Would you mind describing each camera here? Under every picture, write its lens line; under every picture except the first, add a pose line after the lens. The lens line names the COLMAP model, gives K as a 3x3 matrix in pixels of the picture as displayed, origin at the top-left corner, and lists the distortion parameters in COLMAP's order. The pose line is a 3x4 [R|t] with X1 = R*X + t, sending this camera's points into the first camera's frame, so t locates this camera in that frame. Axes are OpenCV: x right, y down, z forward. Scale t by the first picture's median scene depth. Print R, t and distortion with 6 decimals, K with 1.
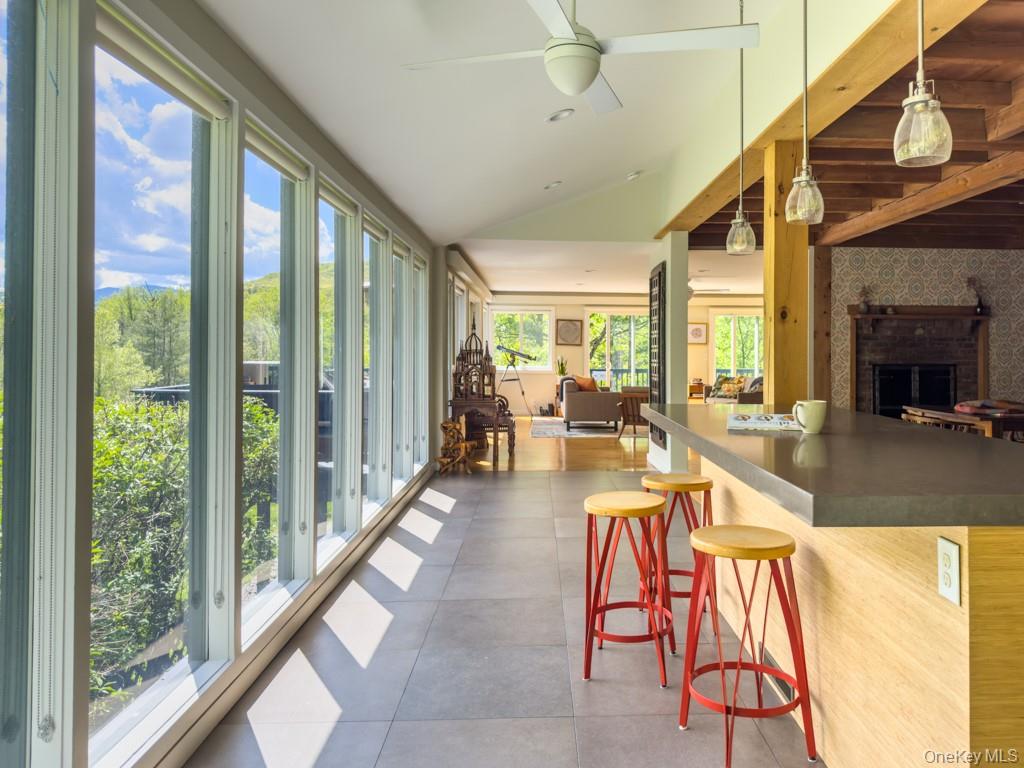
lens RADIAL K [[730.1, 0, 516.4], [0, 730.1, 378.4], [0, 0, 1]] dist [0.001551, -0.001025]
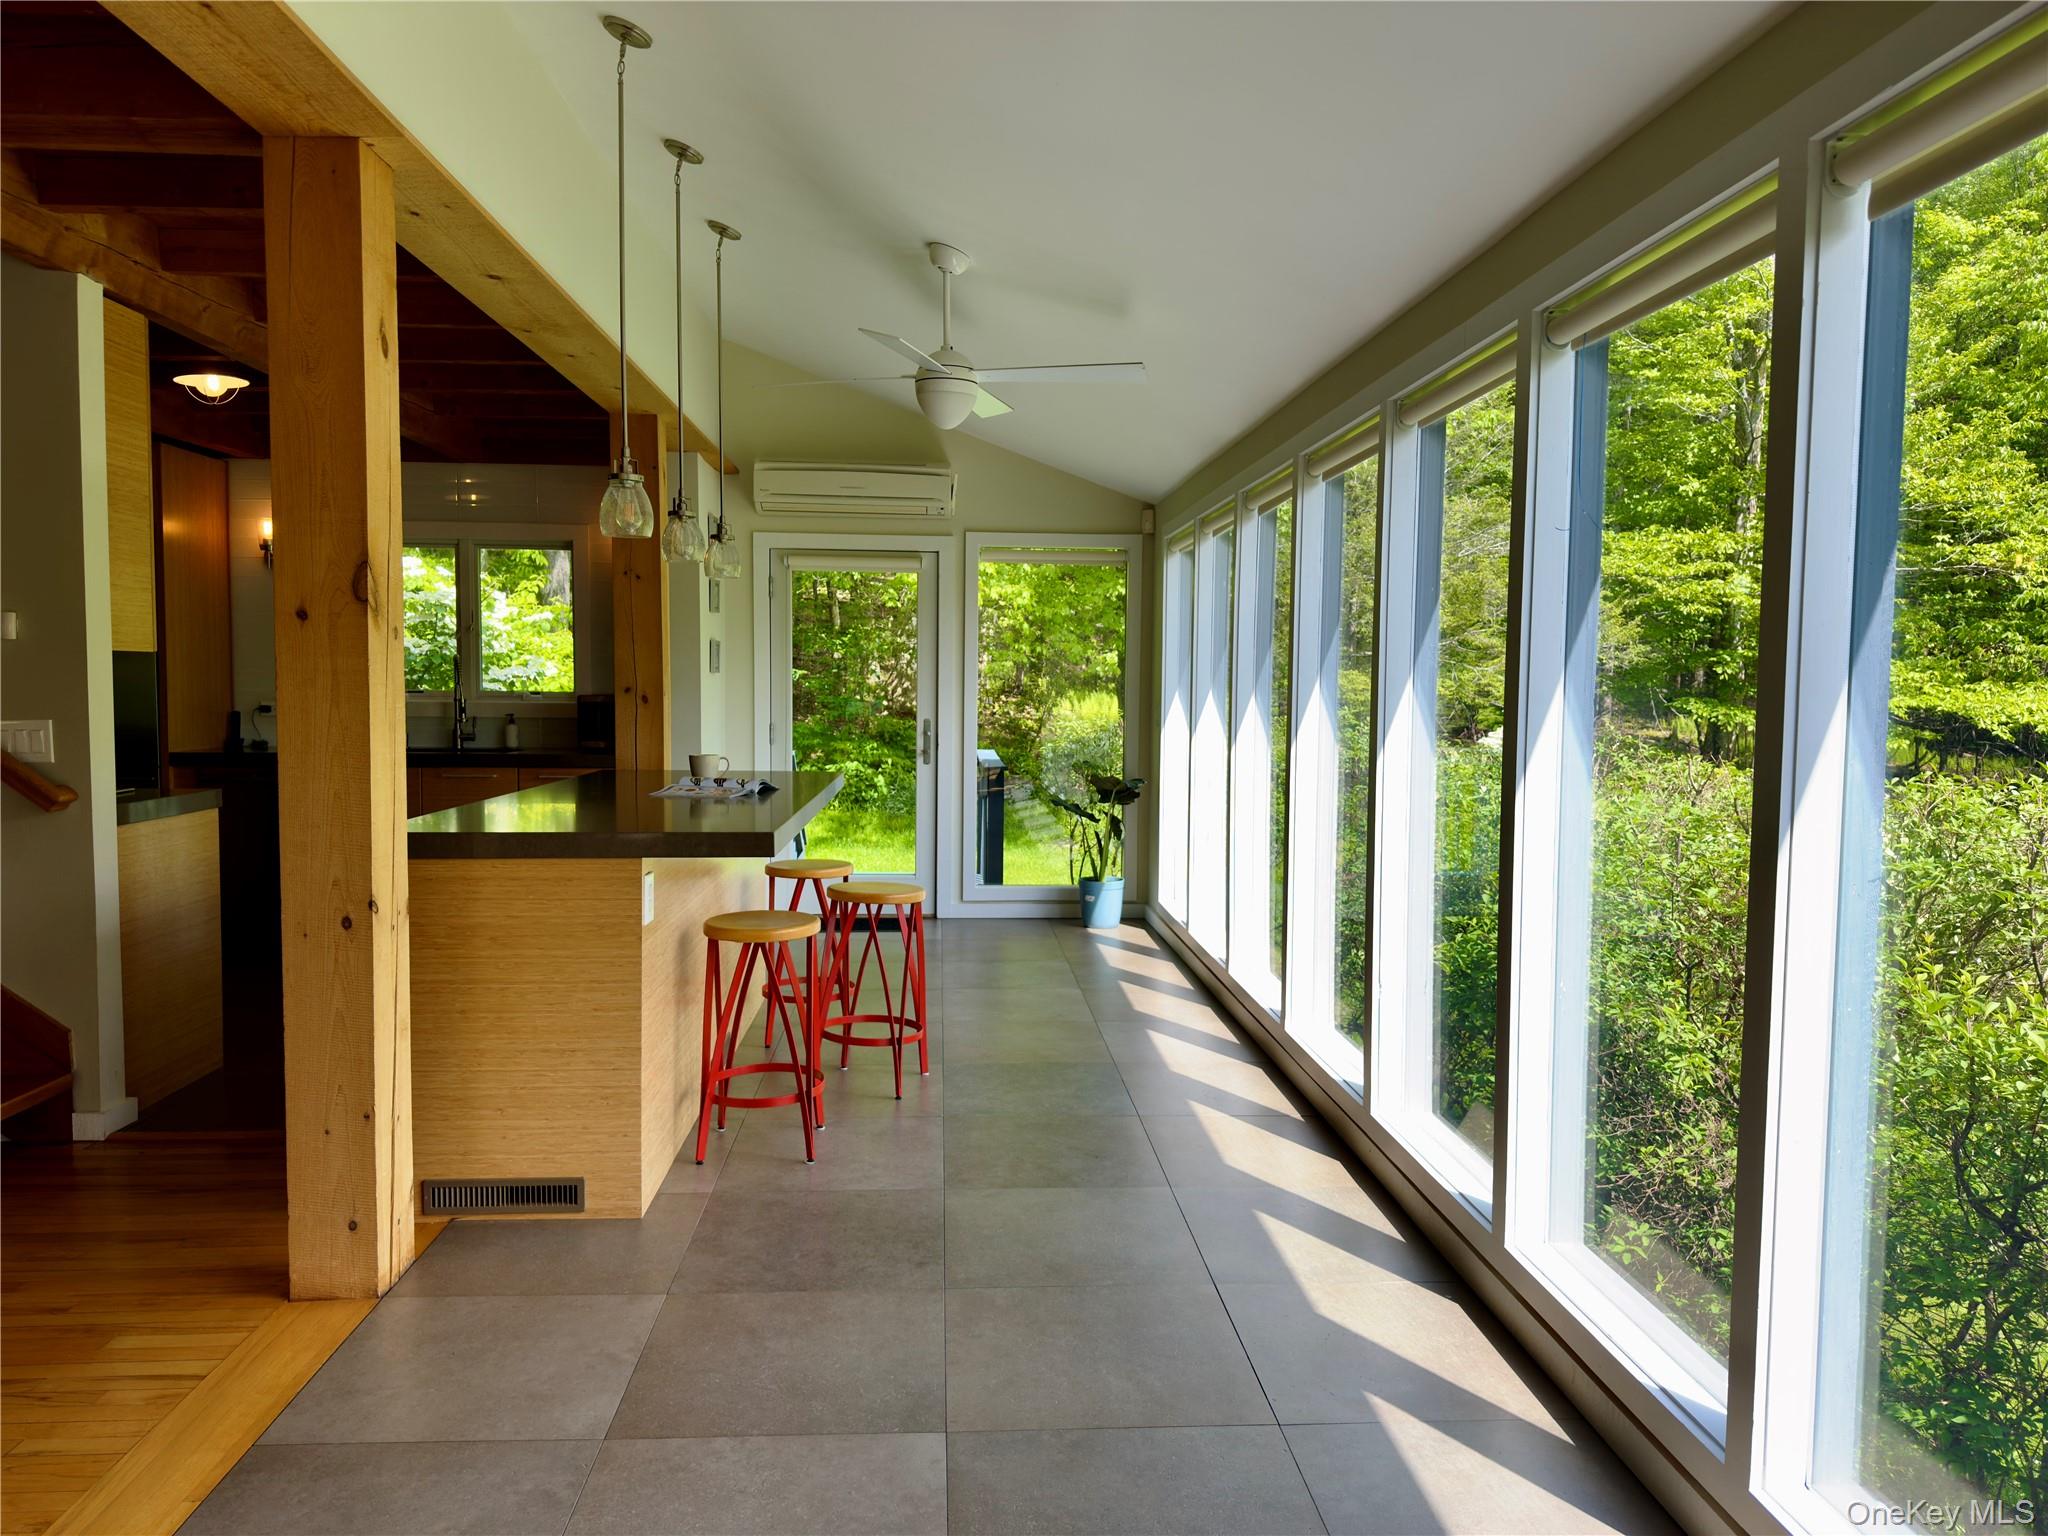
lens RADIAL K [[1460.1, 0, 1023.7], [0, 1460.1, 766.8], [0, 0, 1]] dist [0.001551, -0.001025]
pose [[-0.996948, -0.010521, -0.077358, 0.090229], [-0.015965, 0.997412, 0.070102, -0.078033], [0.076420, 0.071123, -0.994536, 2.068501]]
